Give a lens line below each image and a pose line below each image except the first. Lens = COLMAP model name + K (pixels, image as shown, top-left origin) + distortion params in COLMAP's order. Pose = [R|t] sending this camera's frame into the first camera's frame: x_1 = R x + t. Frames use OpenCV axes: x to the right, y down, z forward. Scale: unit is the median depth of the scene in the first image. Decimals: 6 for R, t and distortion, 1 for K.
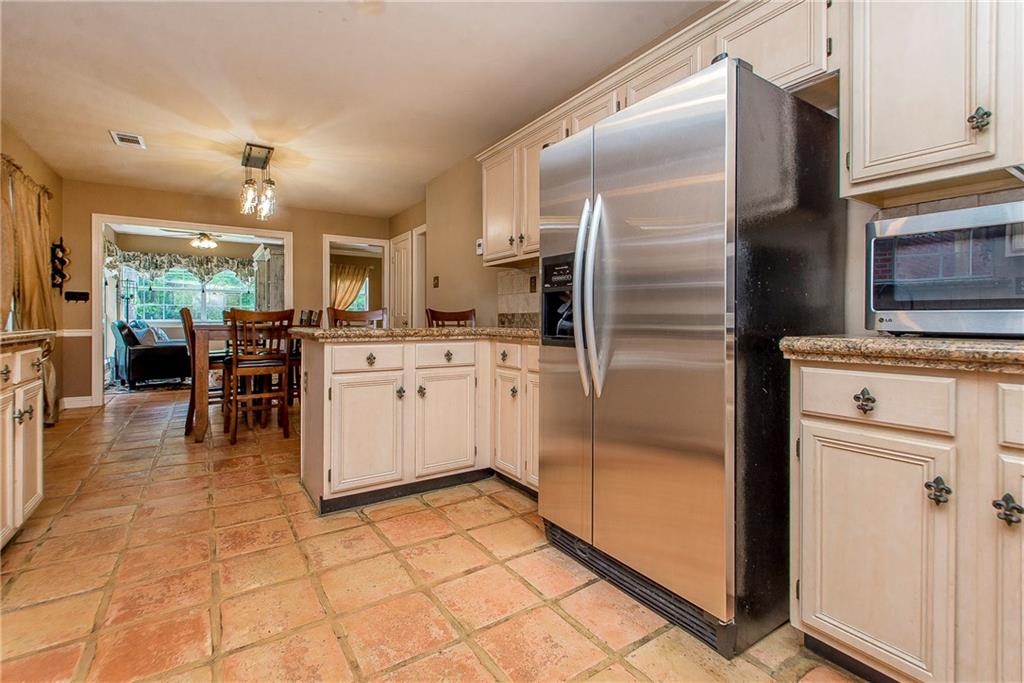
lens RADIAL K [[453.2, 0, 503.6], [0, 453.2, 315.5], [0, 0, 1]] dist [0.003470, -0.002780]
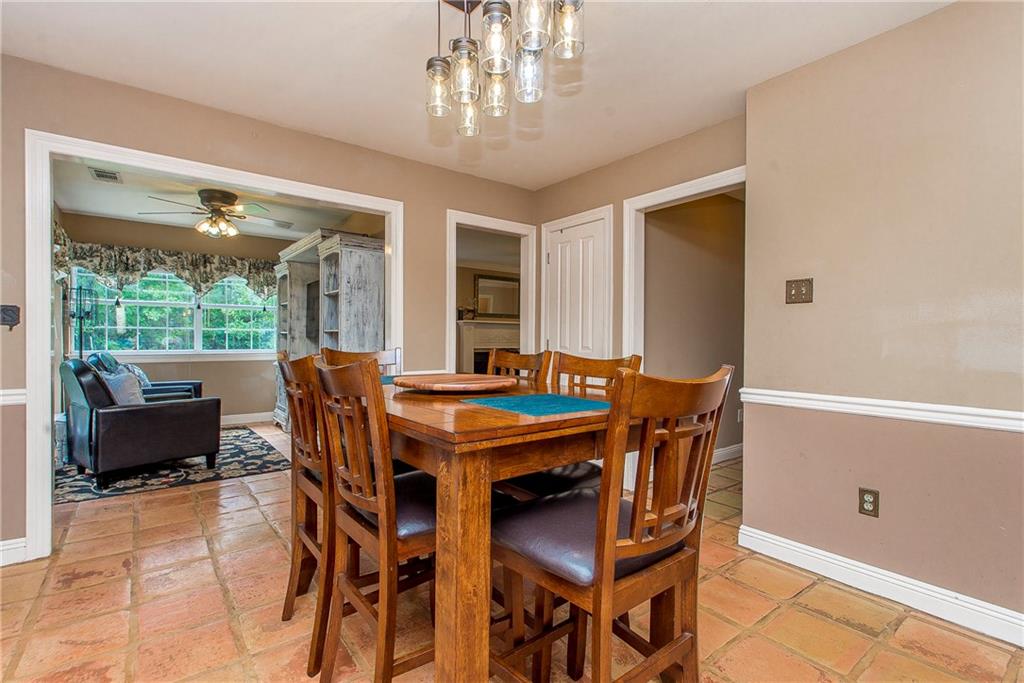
lens RADIAL K [[489.0, 0, 517.4], [0, 489.0, 338.6], [0, 0, 1]] dist [0.002050, -0.002858]
pose [[0.998021, 0.005300, 0.062653, -0.255435], [-0.005405, 0.999984, 0.001508, -0.011824], [-0.062644, -0.001844, 0.998034, 0.273141]]
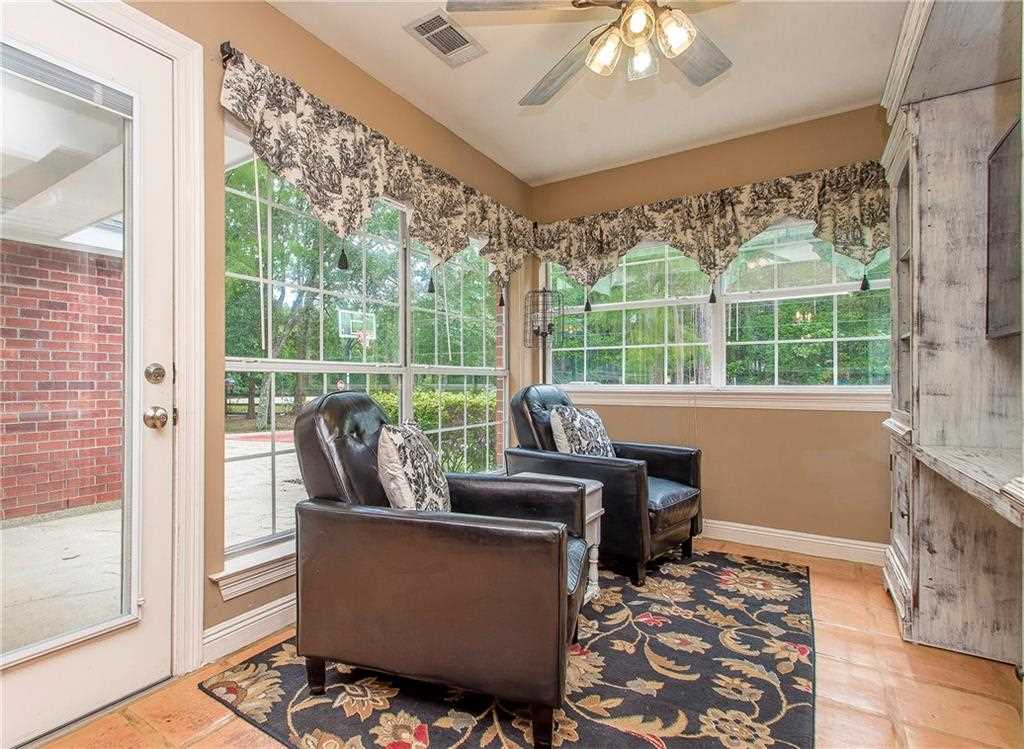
lens RADIAL K [[519.8, 0, 453.6], [0, 519.8, 384.1], [0, 0, 1]] dist [0.000776, 0.000899]
pose [[0.359853, -0.000620, -0.933009, -0.395646], [0.011252, 0.999930, 0.003675, 0.005121], [0.932941, -0.011821, 0.359835, 0.721038]]
